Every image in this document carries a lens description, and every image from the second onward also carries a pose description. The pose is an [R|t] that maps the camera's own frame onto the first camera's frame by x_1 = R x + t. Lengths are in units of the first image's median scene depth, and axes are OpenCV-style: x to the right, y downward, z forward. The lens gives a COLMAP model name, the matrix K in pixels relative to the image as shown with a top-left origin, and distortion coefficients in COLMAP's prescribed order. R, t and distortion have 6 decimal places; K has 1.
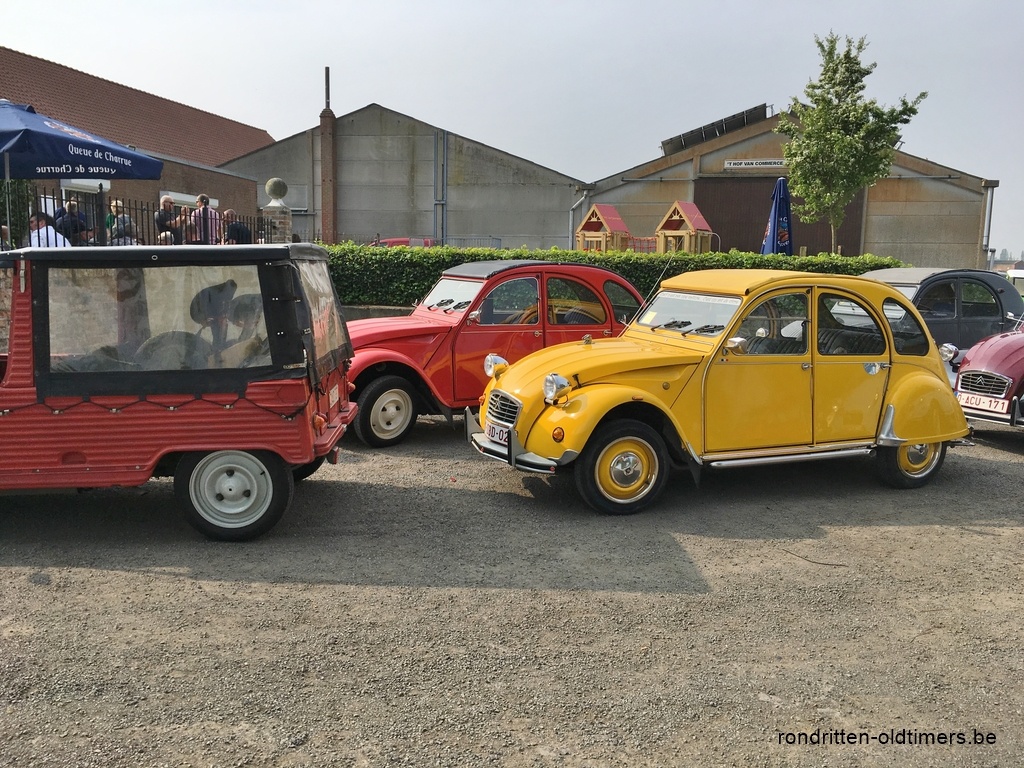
lens RADIAL K [[864.0, 0, 513.5], [0, 864.0, 391.2], [0, 0, 1]] dist [0.076328, -0.099453]
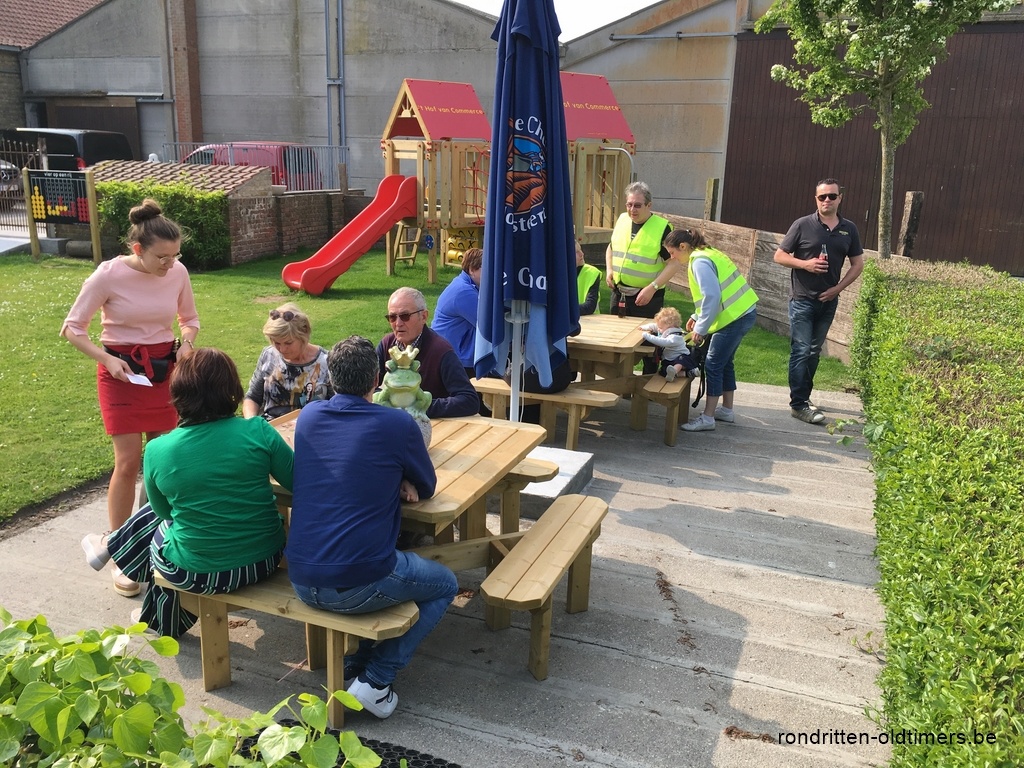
lens RADIAL K [[864.0, 0, 514.1], [0, 864.0, 384.3], [0, 0, 1]] dist [0.076328, -0.099453]
pose [[0.973683, 0.066601, -0.217959, 0.320114], [-0.041589, 0.992214, 0.117397, -0.132802], [0.224080, -0.105243, 0.968871, 0.651459]]
